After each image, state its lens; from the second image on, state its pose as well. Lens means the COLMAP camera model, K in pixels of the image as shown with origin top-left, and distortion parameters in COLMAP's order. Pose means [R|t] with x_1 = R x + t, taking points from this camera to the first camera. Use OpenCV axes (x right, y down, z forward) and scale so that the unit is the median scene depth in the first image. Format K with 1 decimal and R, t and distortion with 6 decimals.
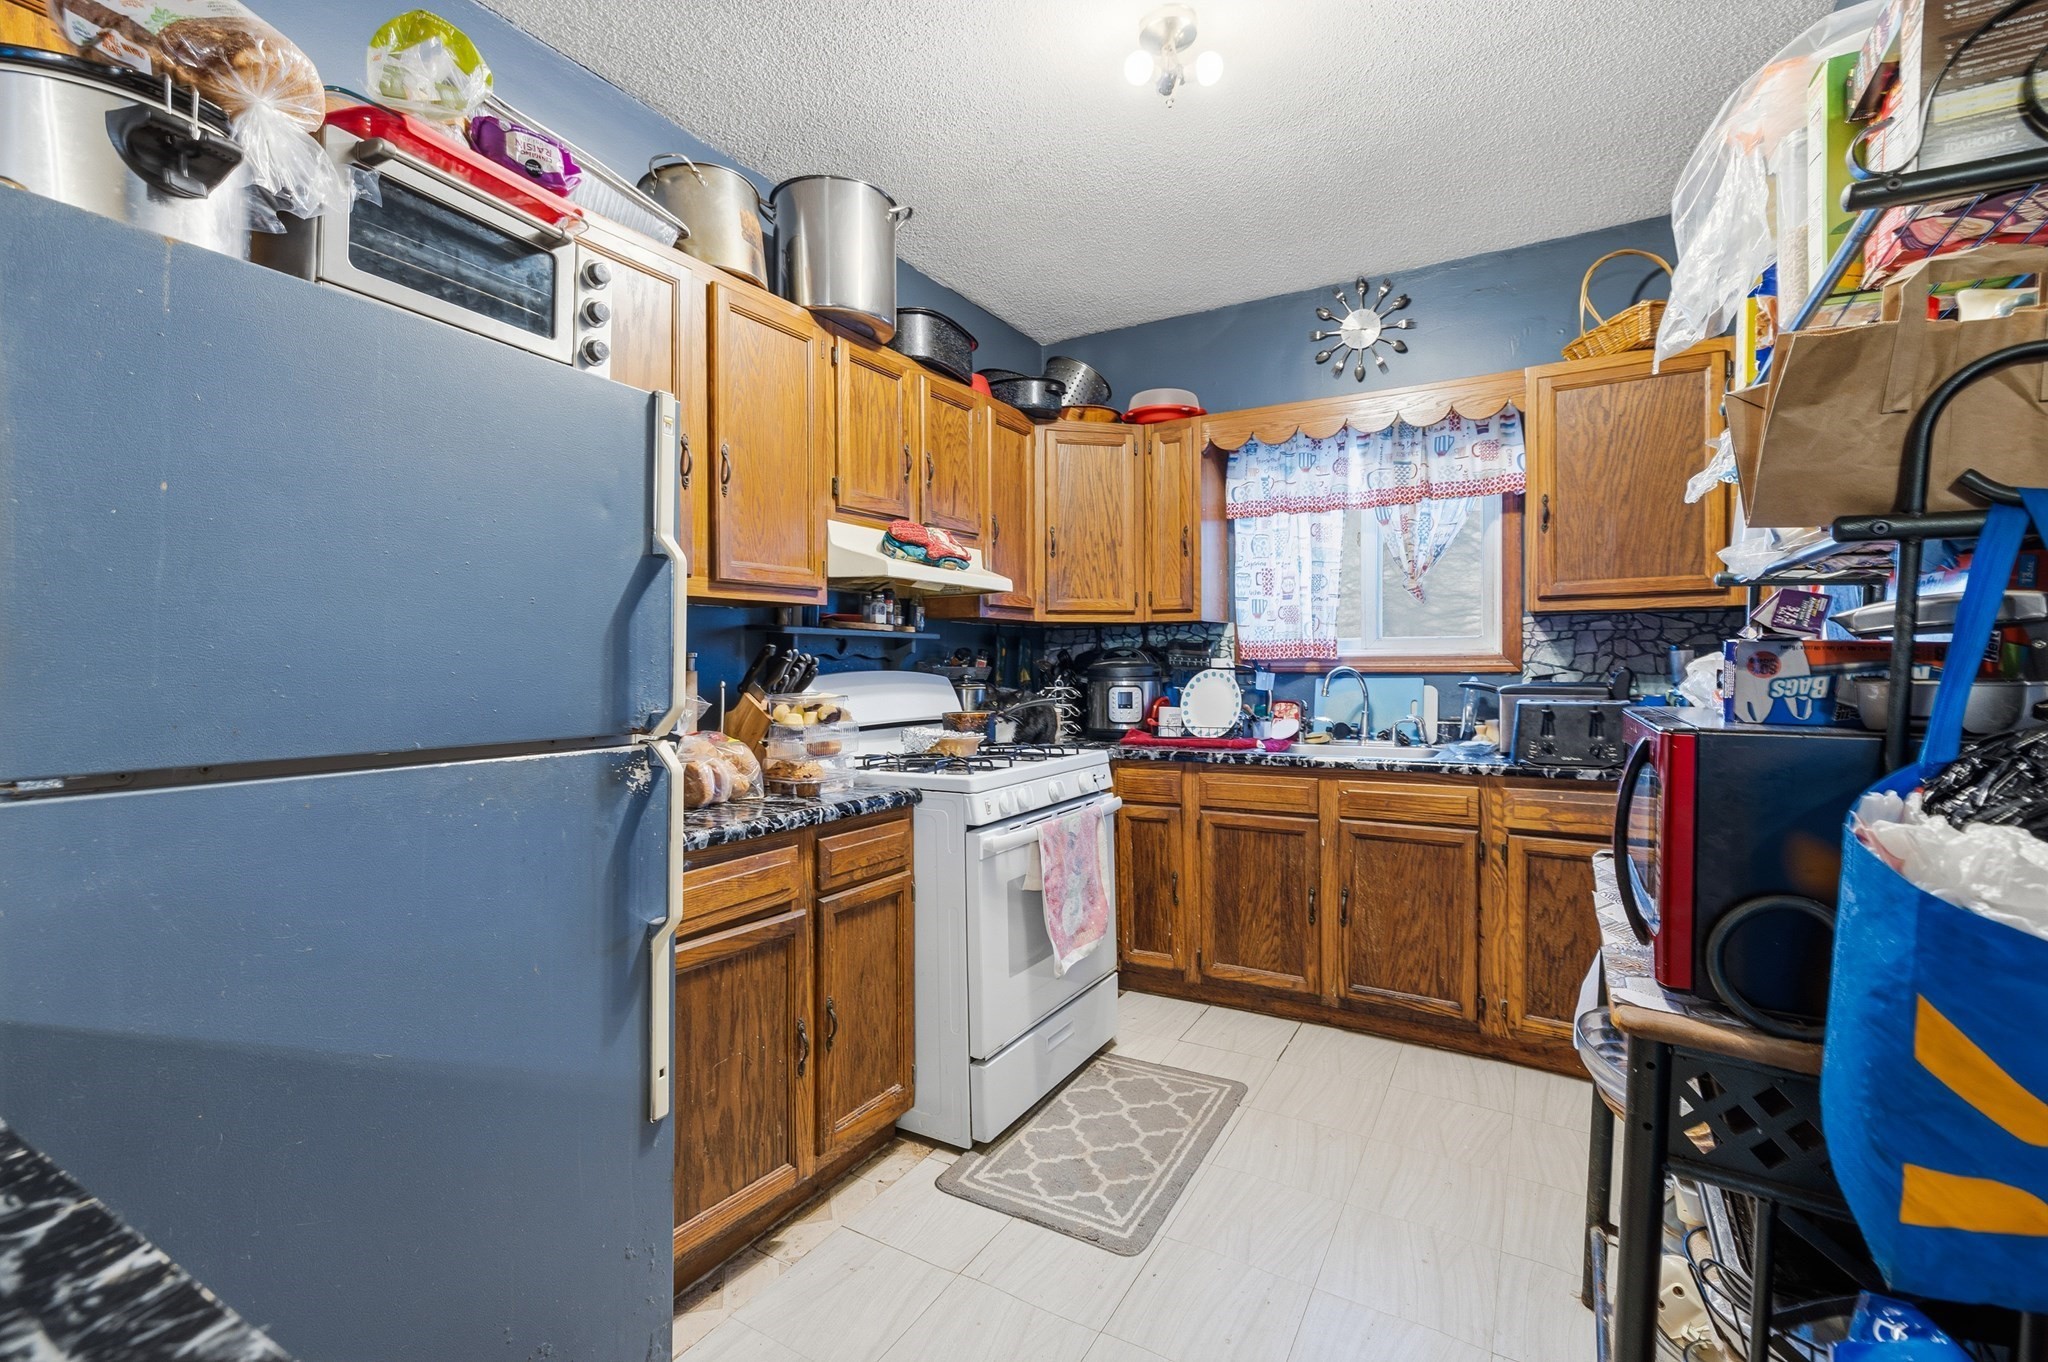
lens RADIAL K [[892.1, 0, 1021.6], [0, 892.1, 663.5], [0, 0, 1]] dist [0.000202, 0.000317]
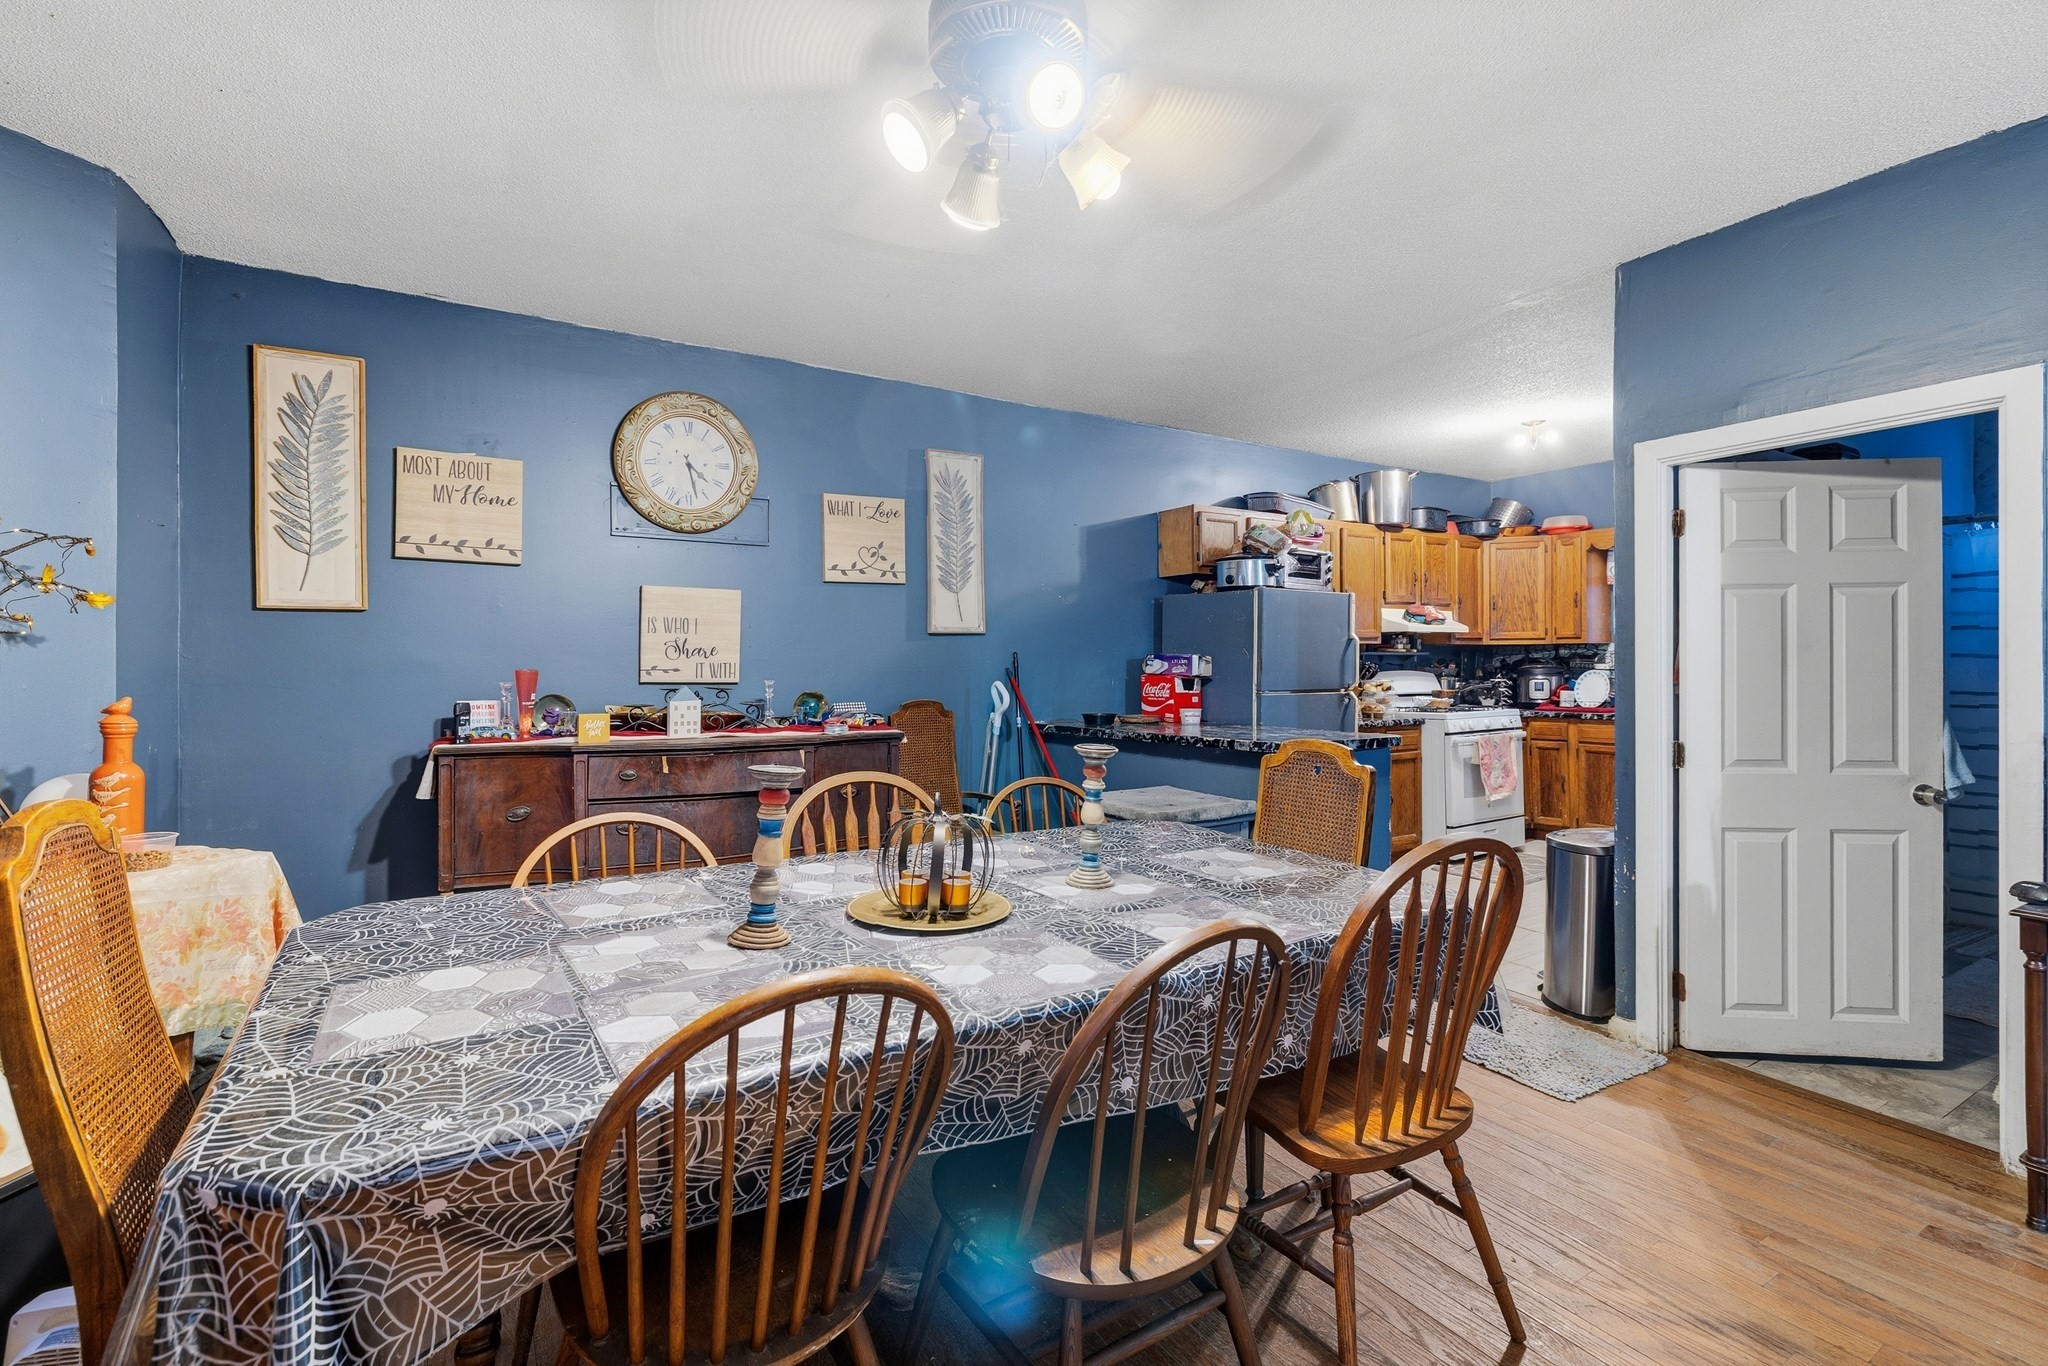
lens RADIAL K [[892.1, 0, 1021.6], [0, 892.1, 665.5], [0, 0, 1]] dist [0.000202, 0.000317]
pose [[0.879145, 0.000956, -0.476554, 0.062929], [0.002467, 0.999975, 0.006557, -0.019504], [0.476549, -0.006940, 0.879121, -1.280196]]
